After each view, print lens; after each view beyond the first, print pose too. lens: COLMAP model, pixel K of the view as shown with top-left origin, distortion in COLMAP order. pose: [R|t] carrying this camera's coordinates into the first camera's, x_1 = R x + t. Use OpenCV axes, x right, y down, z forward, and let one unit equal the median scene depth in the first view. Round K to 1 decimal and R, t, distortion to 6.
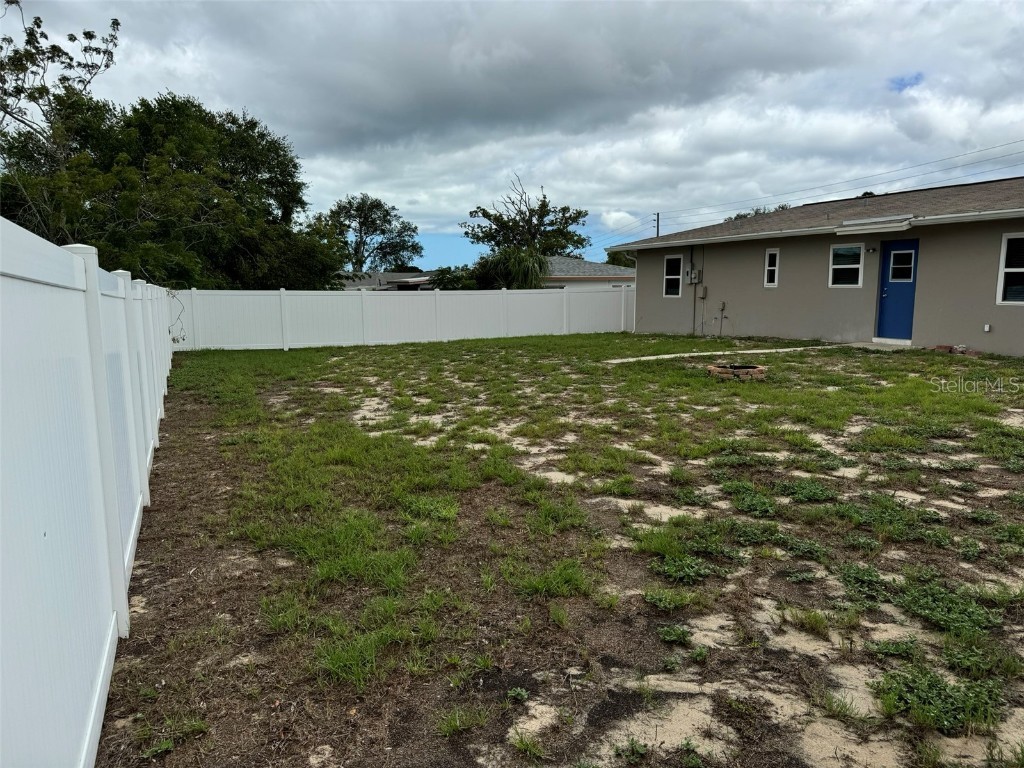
lens RADIAL K [[709.2, 0, 529.6], [0, 709.2, 383.2], [0, 0, 1]] dist [0.139413, -0.199631]
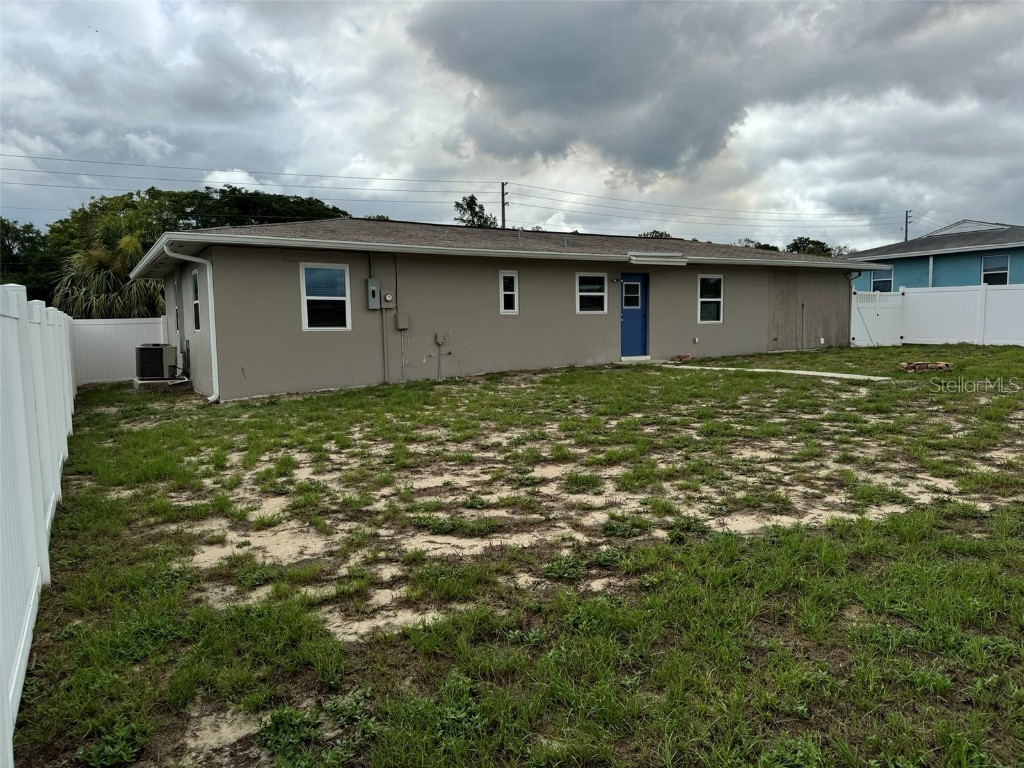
lens RADIAL K [[709.2, 0, 529.6], [0, 709.2, 383.2], [0, 0, 1]] dist [0.139413, -0.199631]
pose [[-0.107748, -0.100734, 0.989062, -0.597136], [0.142270, 0.983052, 0.115621, -0.168073], [-0.983946, 0.153172, -0.091590, 1.223793]]
